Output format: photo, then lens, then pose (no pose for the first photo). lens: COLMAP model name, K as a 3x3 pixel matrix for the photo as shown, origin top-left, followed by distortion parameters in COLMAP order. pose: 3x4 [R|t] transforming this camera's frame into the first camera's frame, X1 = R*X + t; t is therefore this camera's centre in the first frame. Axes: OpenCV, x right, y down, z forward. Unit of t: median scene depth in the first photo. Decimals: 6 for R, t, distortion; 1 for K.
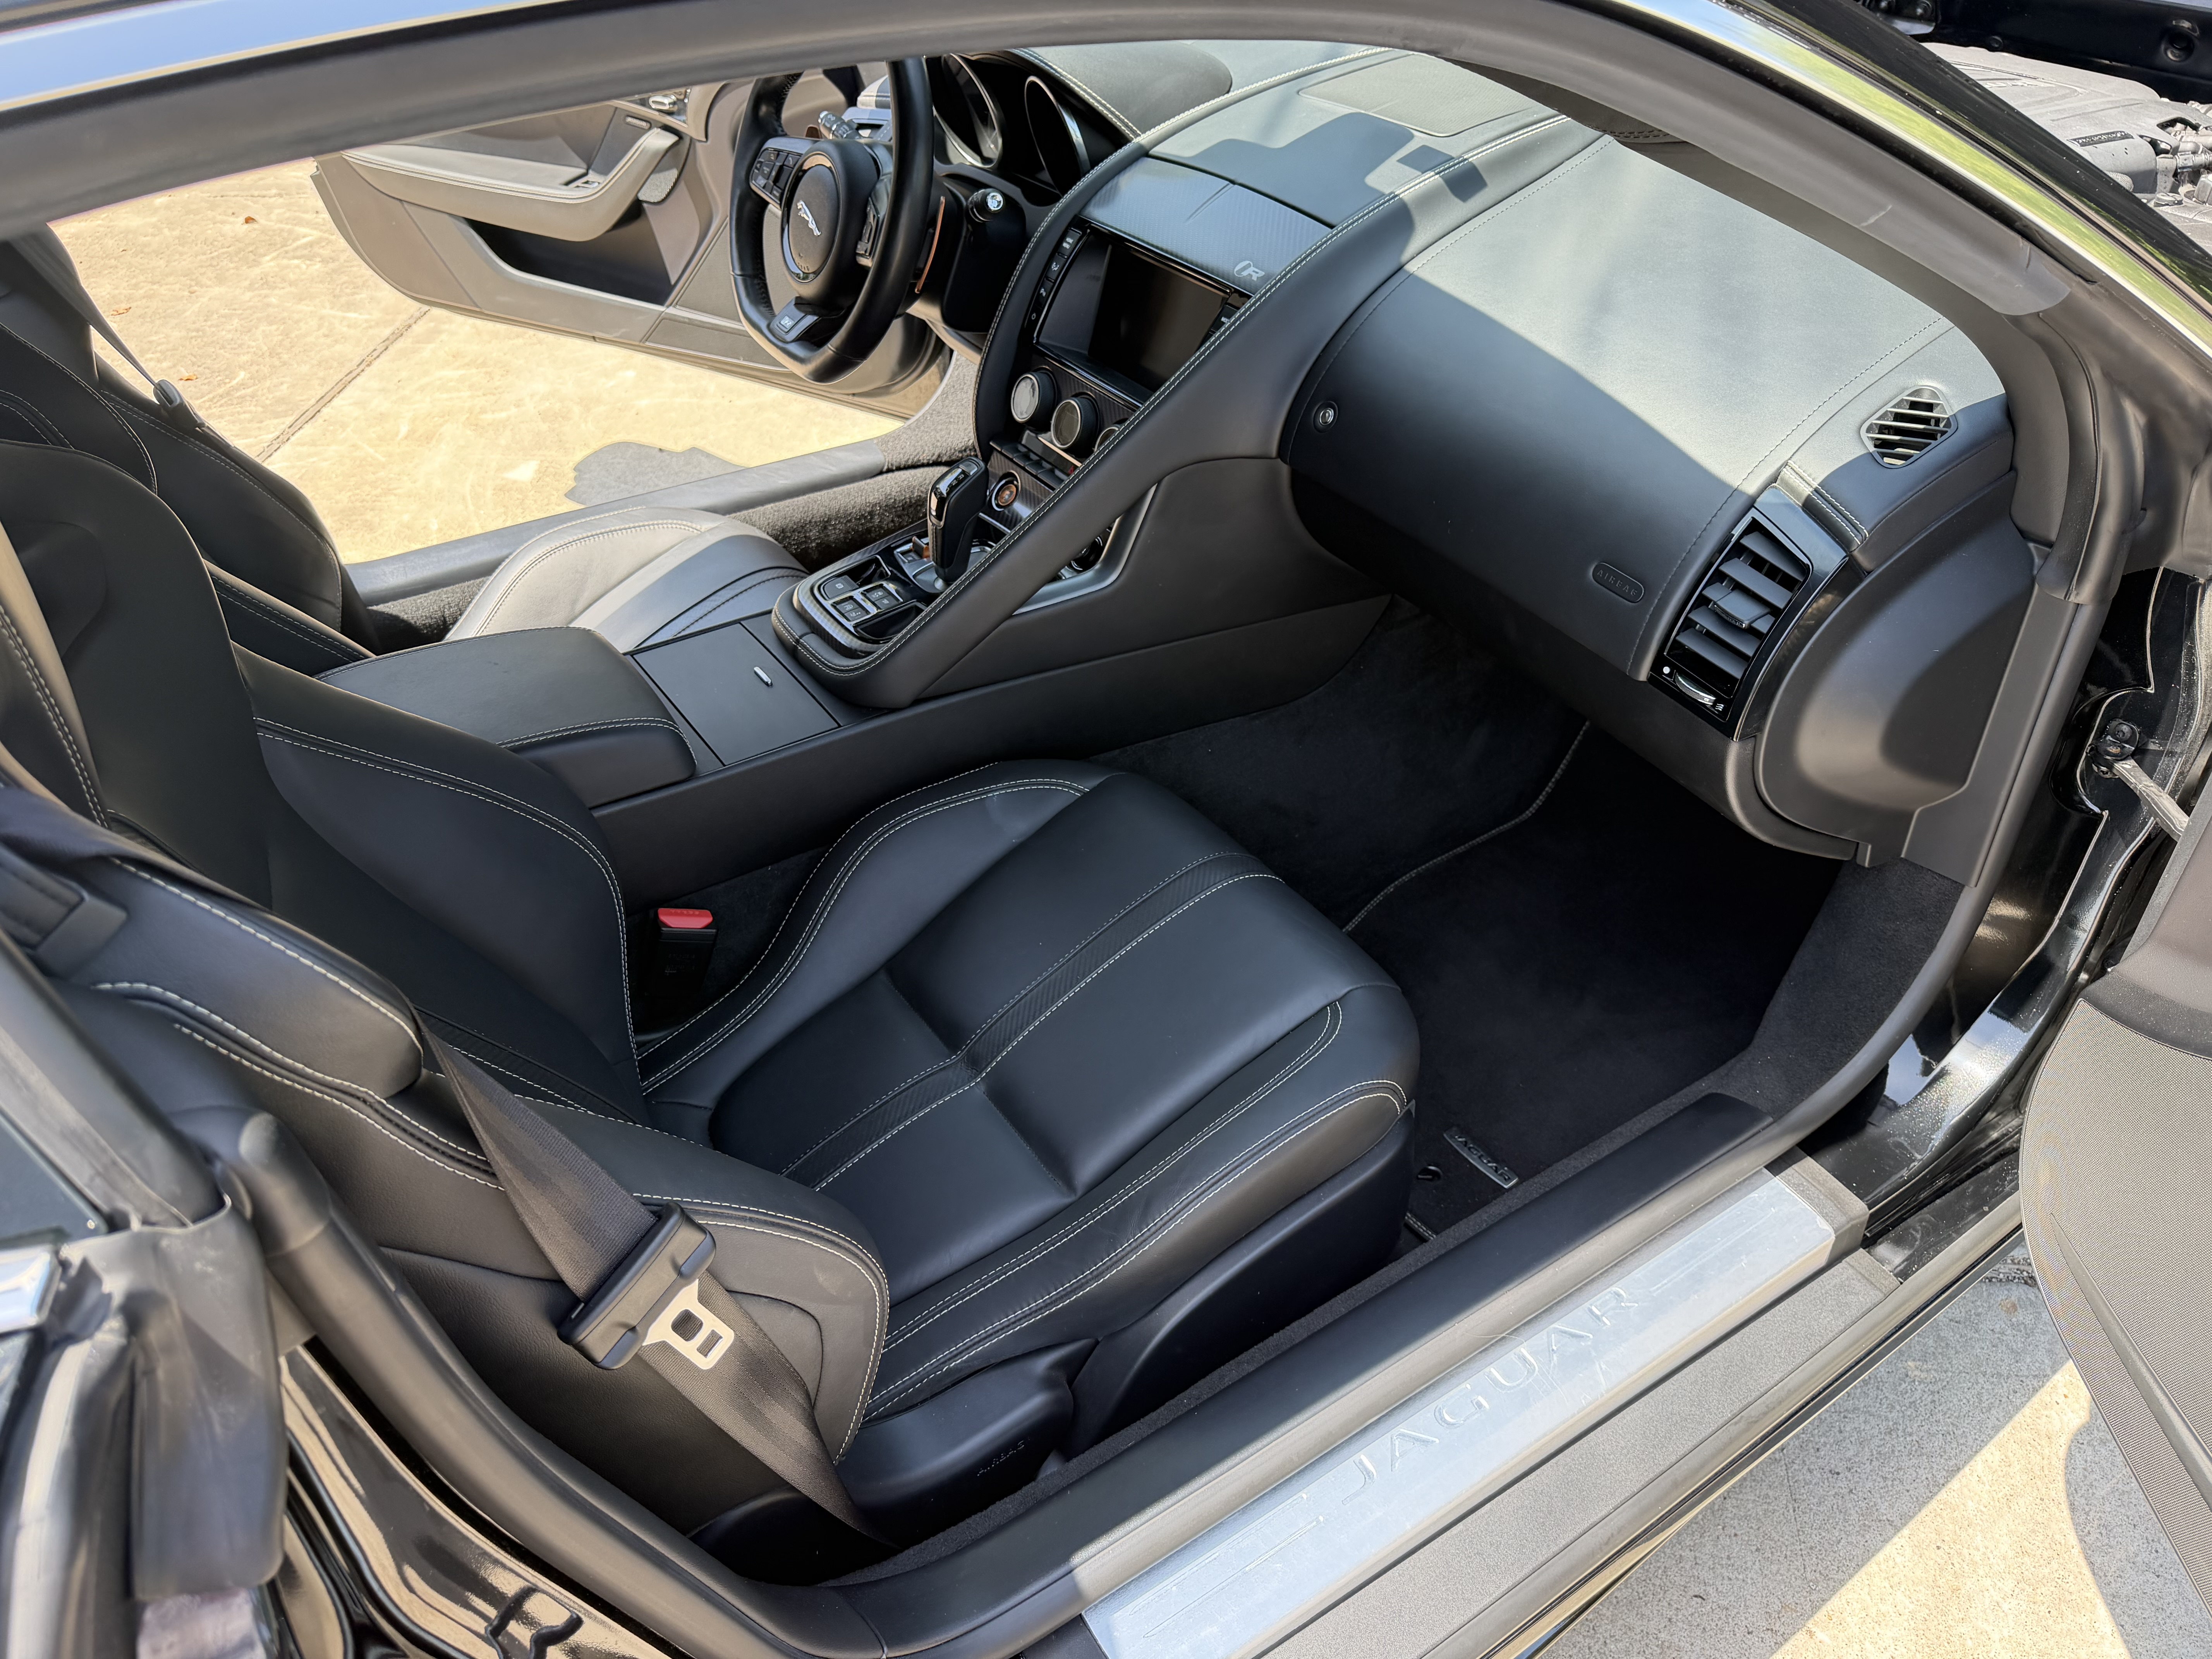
lens RADIAL K [[1564.9, 0, 1108.9], [0, 1564.9, 829.2], [0, 0, 1]] dist [0.007722, -0.016831]
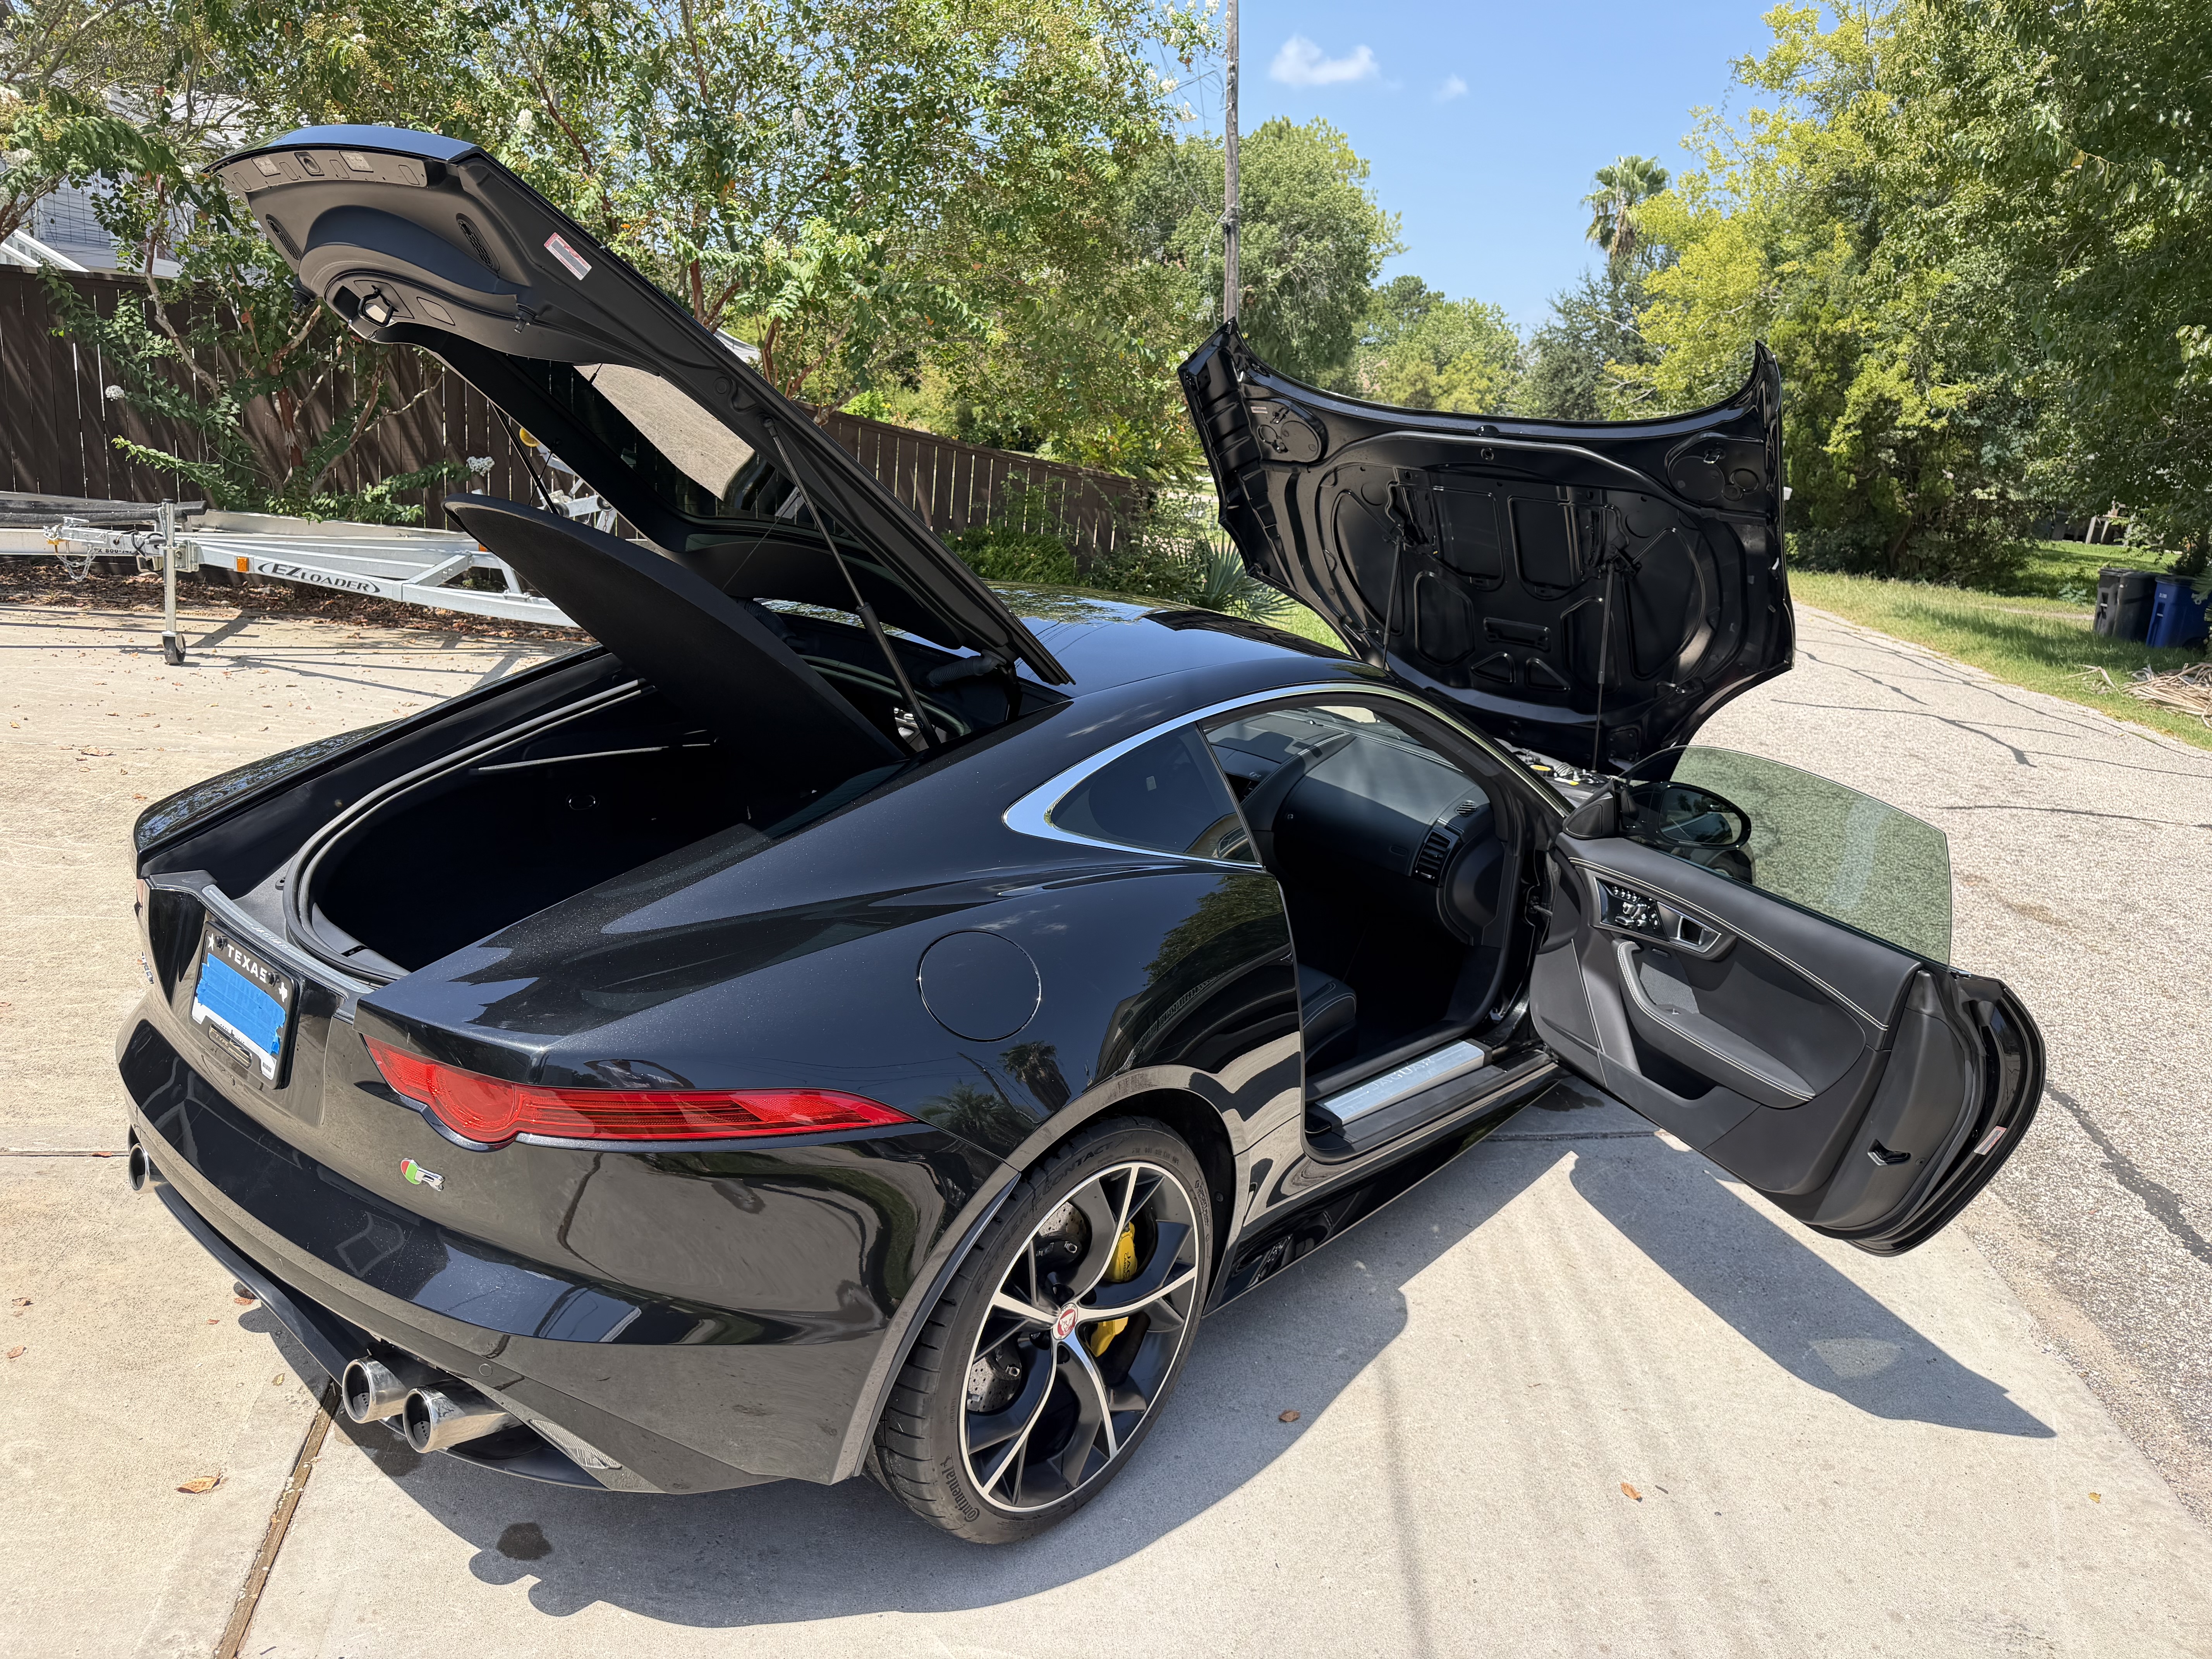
lens RADIAL K [[1564.9, 0, 1115.1], [0, 1564.9, 833.4], [0, 0, 1]] dist [0.007722, -0.016831]
pose [[0.953960, 0.040418, 0.297199, -1.247595], [0.078237, 0.923043, -0.376657, 1.014471], [-0.289551, 0.382567, 0.877384, -1.792092]]
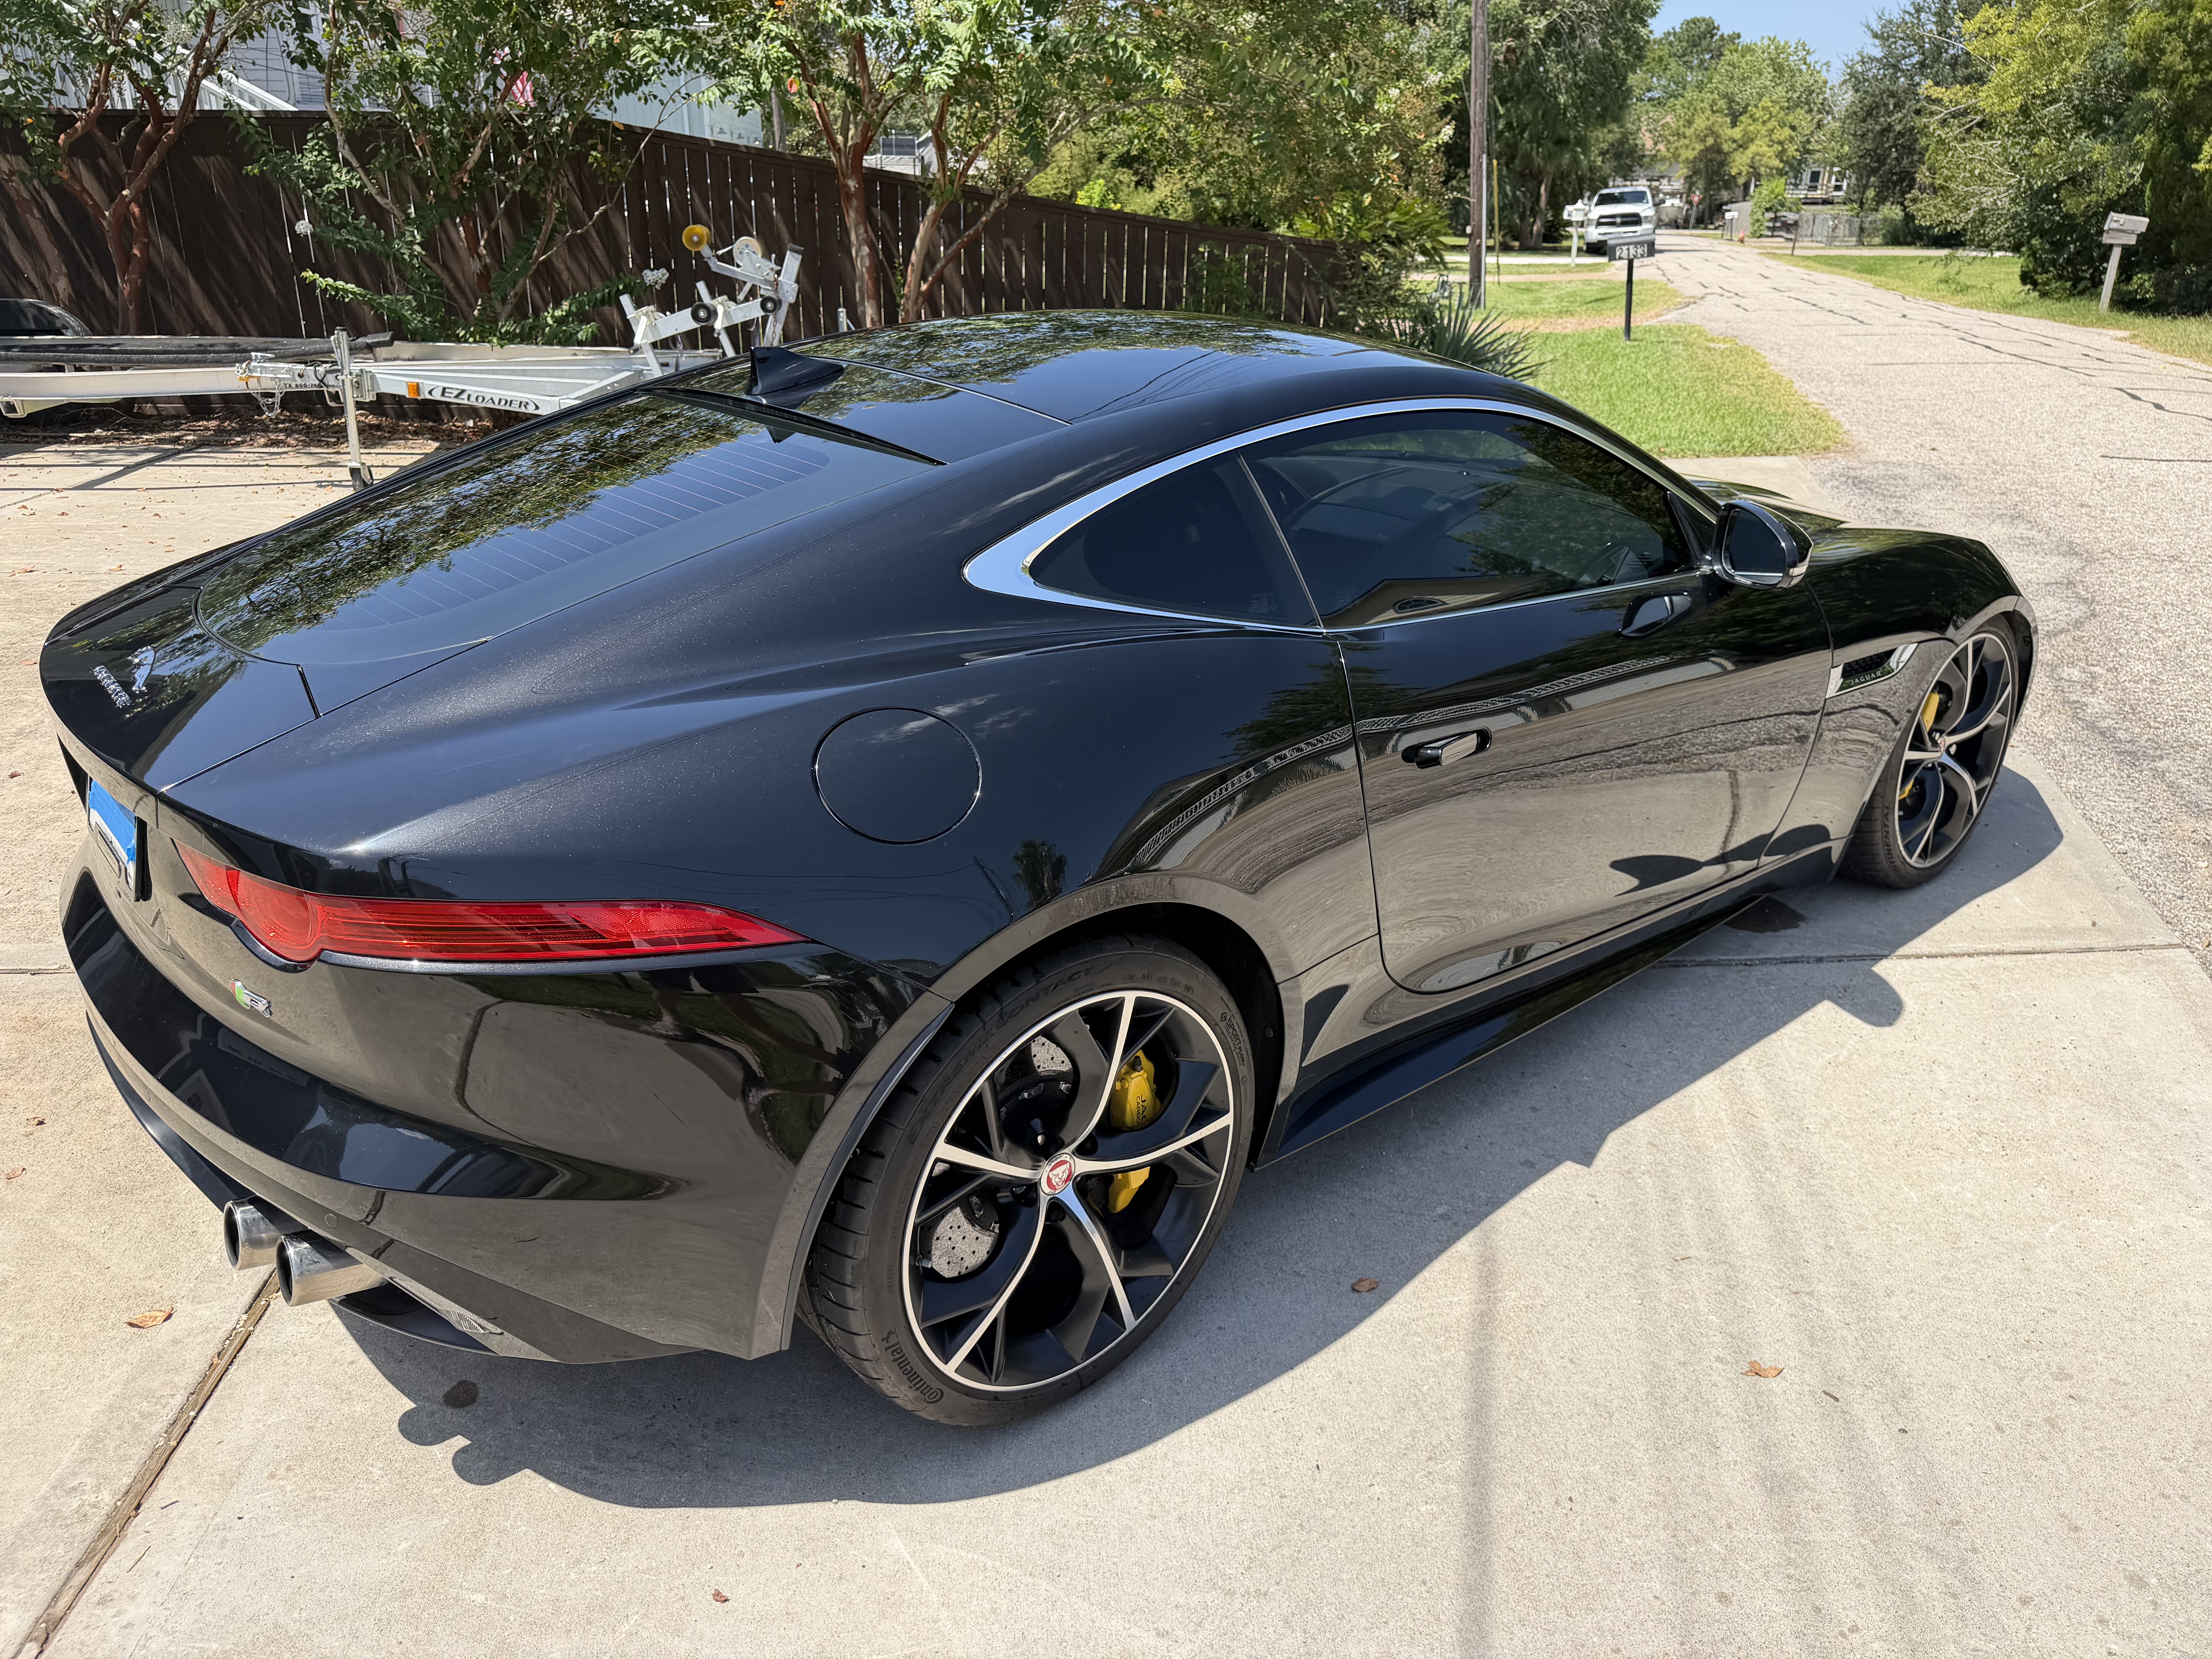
lens RADIAL K [[1564.9, 0, 1094.8], [0, 1564.9, 836.7], [0, 0, 1]] dist [0.007722, -0.016831]
pose [[0.992433, -0.004251, 0.122713, -0.812904], [0.038624, 0.959477, -0.279126, 0.946715], [-0.116553, 0.281753, 0.952381, -1.449139]]
